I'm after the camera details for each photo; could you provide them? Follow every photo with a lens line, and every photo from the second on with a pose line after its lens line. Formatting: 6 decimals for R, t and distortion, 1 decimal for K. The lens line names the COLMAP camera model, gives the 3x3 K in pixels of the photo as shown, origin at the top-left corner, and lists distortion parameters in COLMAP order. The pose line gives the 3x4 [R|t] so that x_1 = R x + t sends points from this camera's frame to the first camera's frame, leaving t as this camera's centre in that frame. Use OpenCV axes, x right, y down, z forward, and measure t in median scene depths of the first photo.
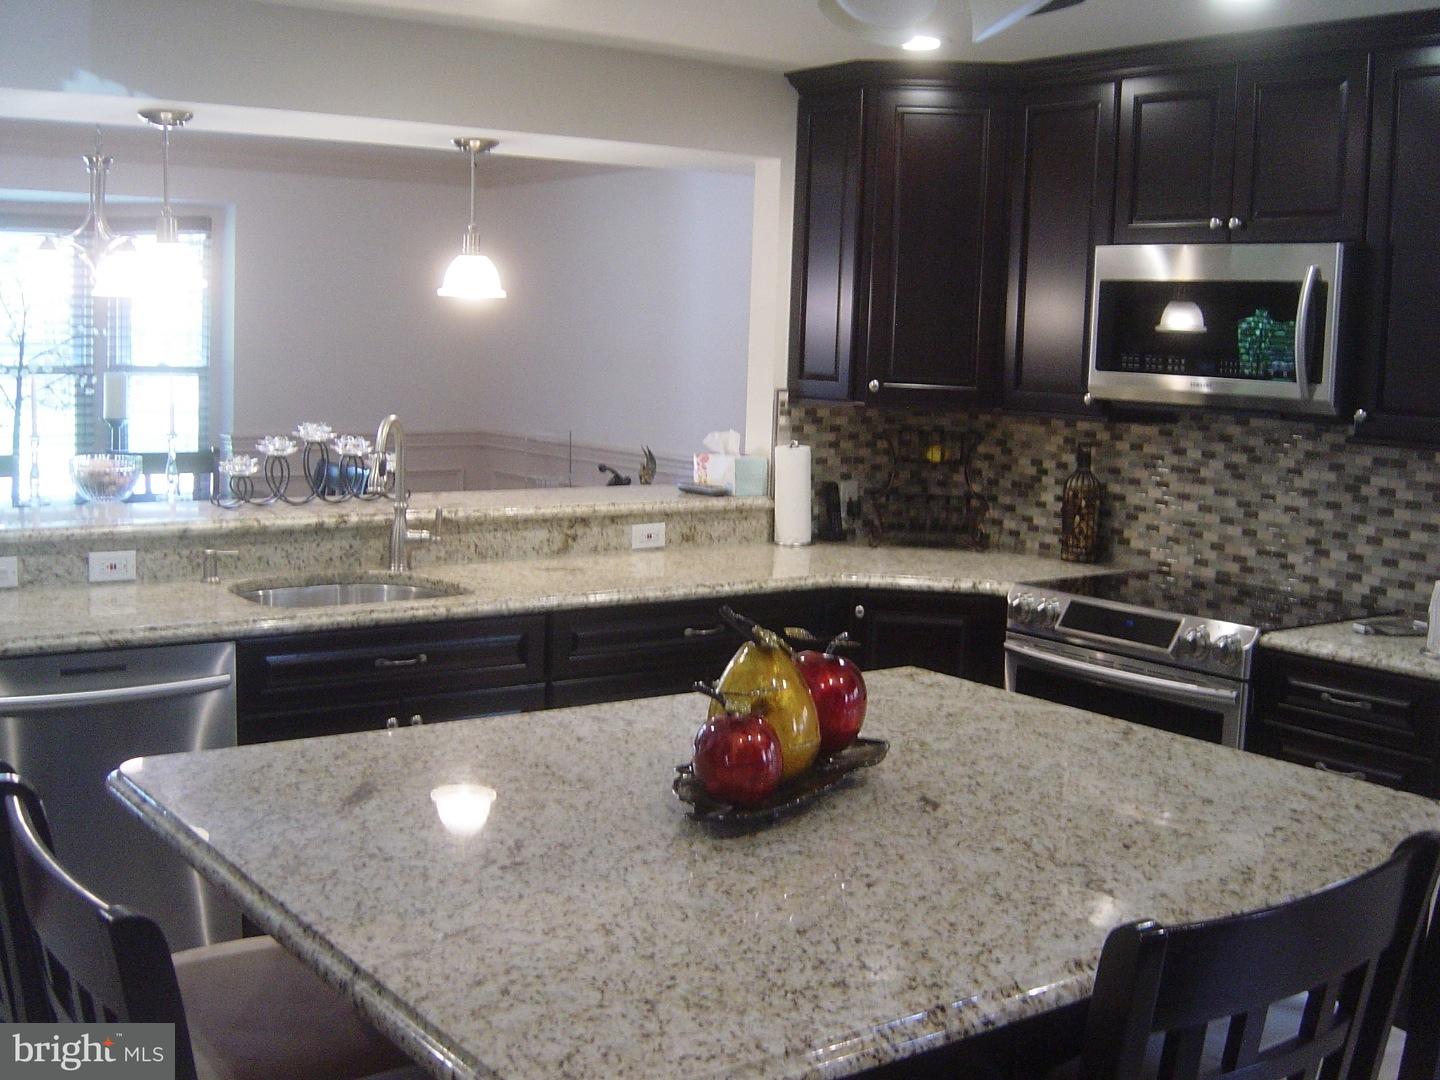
lens RADIAL K [[1615.5, 0, 718.6], [0, 1615.5, 538.8], [0, 0, 1]] dist [-0.143552, 0.000000]
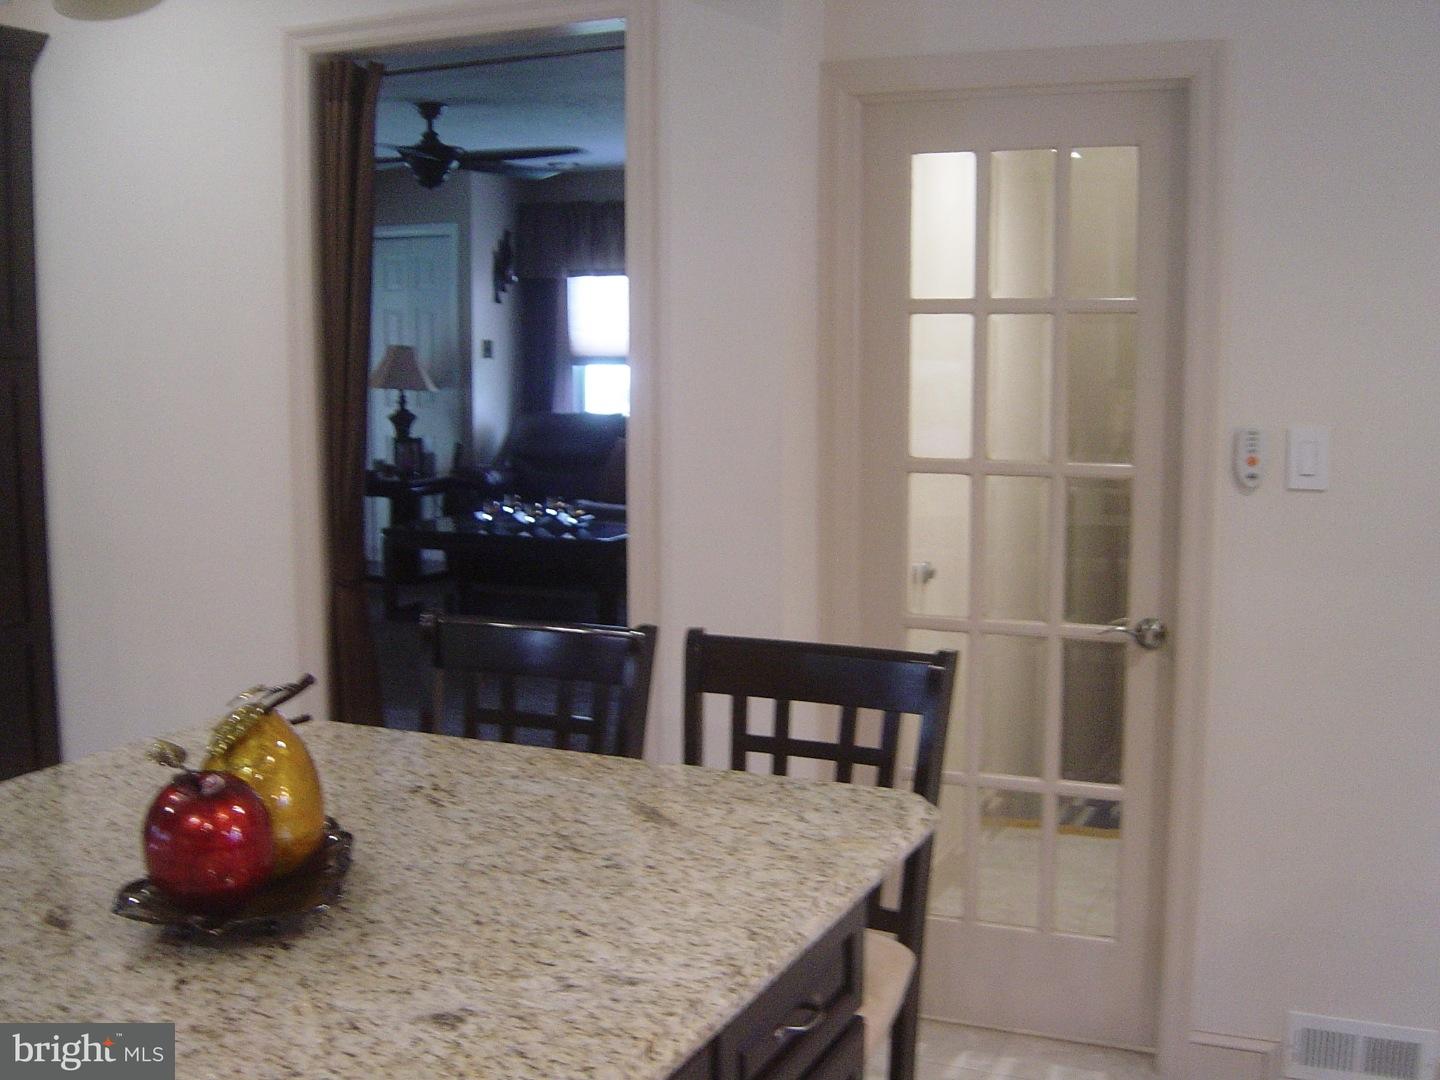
lens RADIAL K [[1615.5, 0, 729.8], [0, 1615.5, 547.4], [0, 0, 1]] dist [-0.143552, 0.000000]
pose [[-0.869099, 0.031297, -0.493648, 0.109063], [-0.086289, 0.973100, 0.213612, -0.107373], [0.487054, 0.228246, -0.843020, 0.891074]]
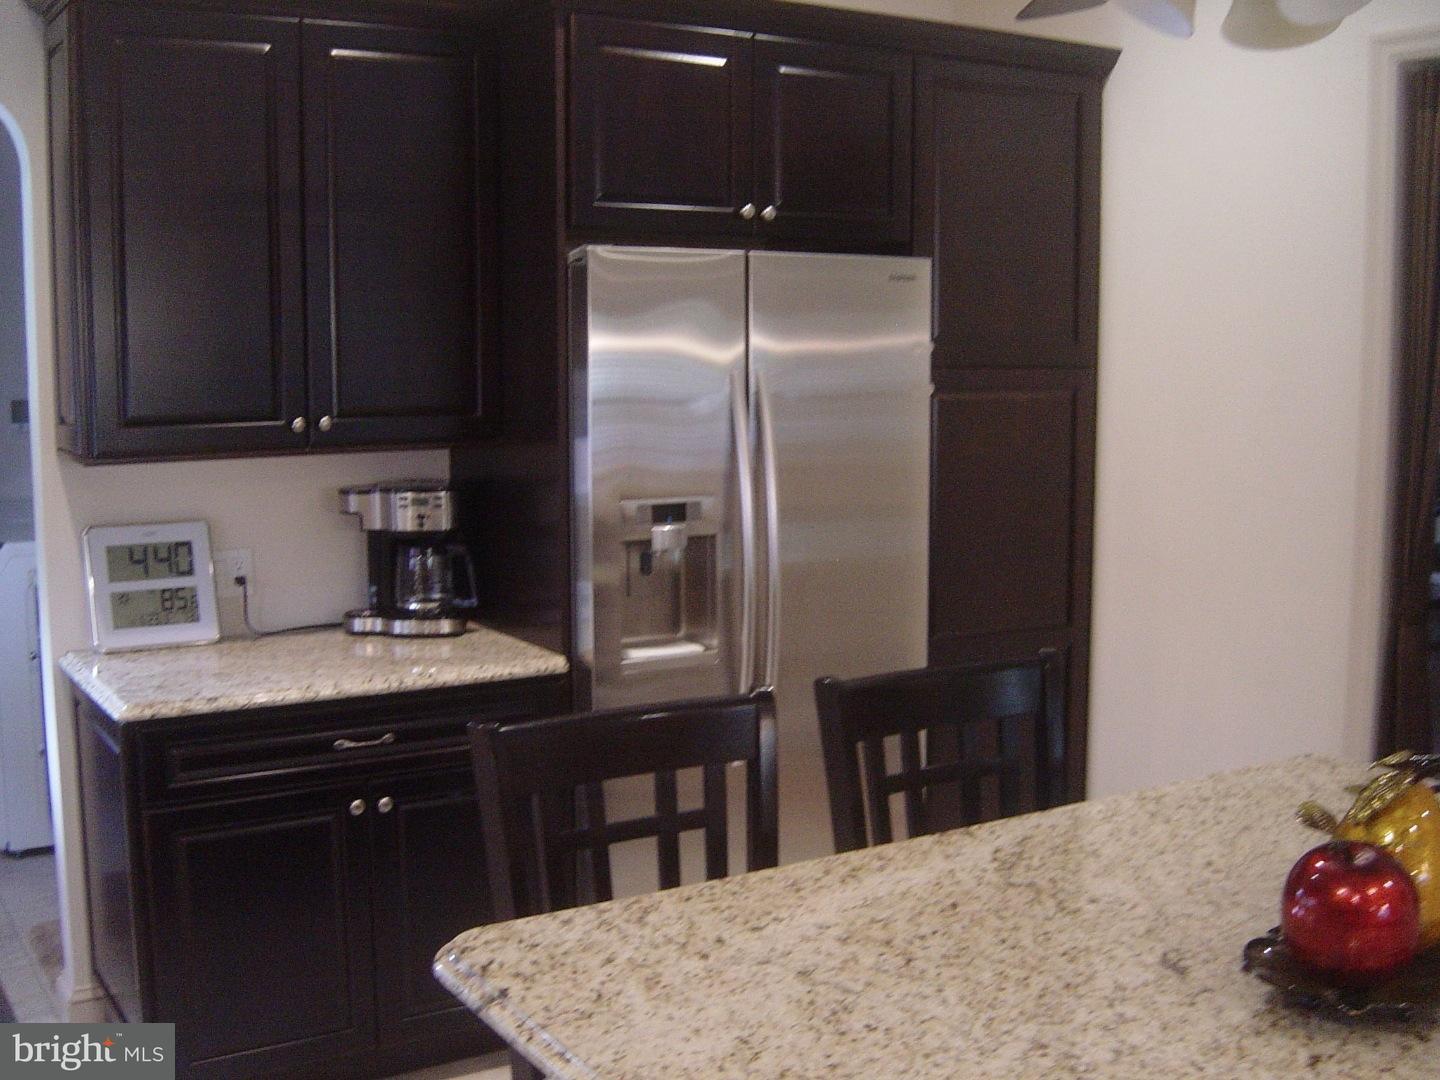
lens RADIAL K [[1619.9, 0, 721.9], [0, 1619.9, 535.3], [0, 0, 1]] dist [-0.140432, 0.000000]
pose [[-0.996265, -0.046901, 0.072503, 0.154200], [-0.027855, 0.969306, 0.244274, -0.114904], [-0.081734, 0.241342, -0.966992, 0.865146]]
